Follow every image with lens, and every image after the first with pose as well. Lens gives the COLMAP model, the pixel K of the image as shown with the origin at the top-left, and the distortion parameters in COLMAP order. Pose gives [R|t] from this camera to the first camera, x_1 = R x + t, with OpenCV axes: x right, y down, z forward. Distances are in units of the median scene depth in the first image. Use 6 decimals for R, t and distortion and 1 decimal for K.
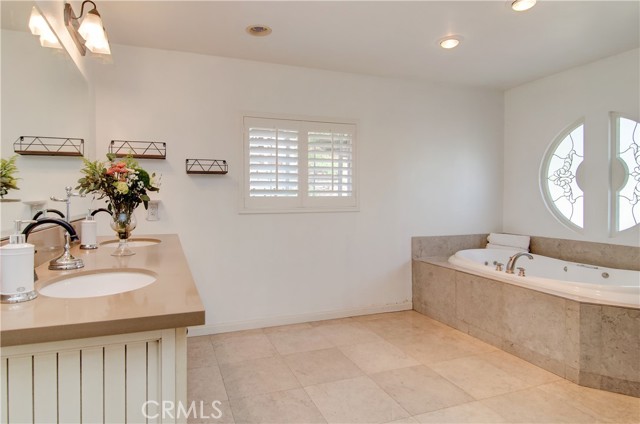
lens RADIAL K [[326.3, 0, 301.0], [0, 326.3, 200.2], [0, 0, 1]] dist [-0.000389, -0.000455]
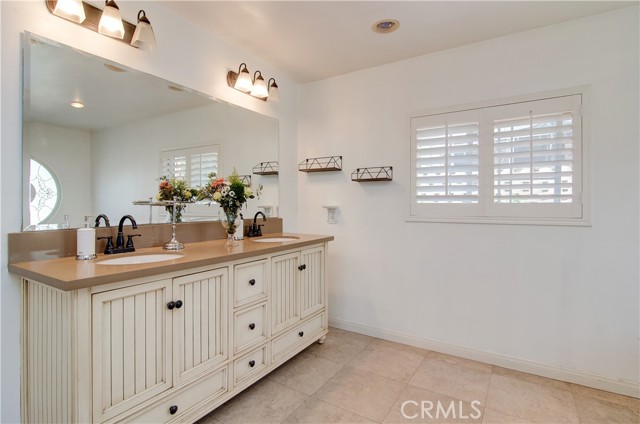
lens RADIAL K [[308.3, 0, 297.6], [0, 308.3, 206.4], [0, 0, 1]] dist [0.016887, -0.007872]
pose [[0.659821, 0.010285, -0.751353, 0.278385], [-0.008939, 0.999943, 0.005838, -0.004322], [0.751370, 0.002864, 0.659875, 0.168773]]
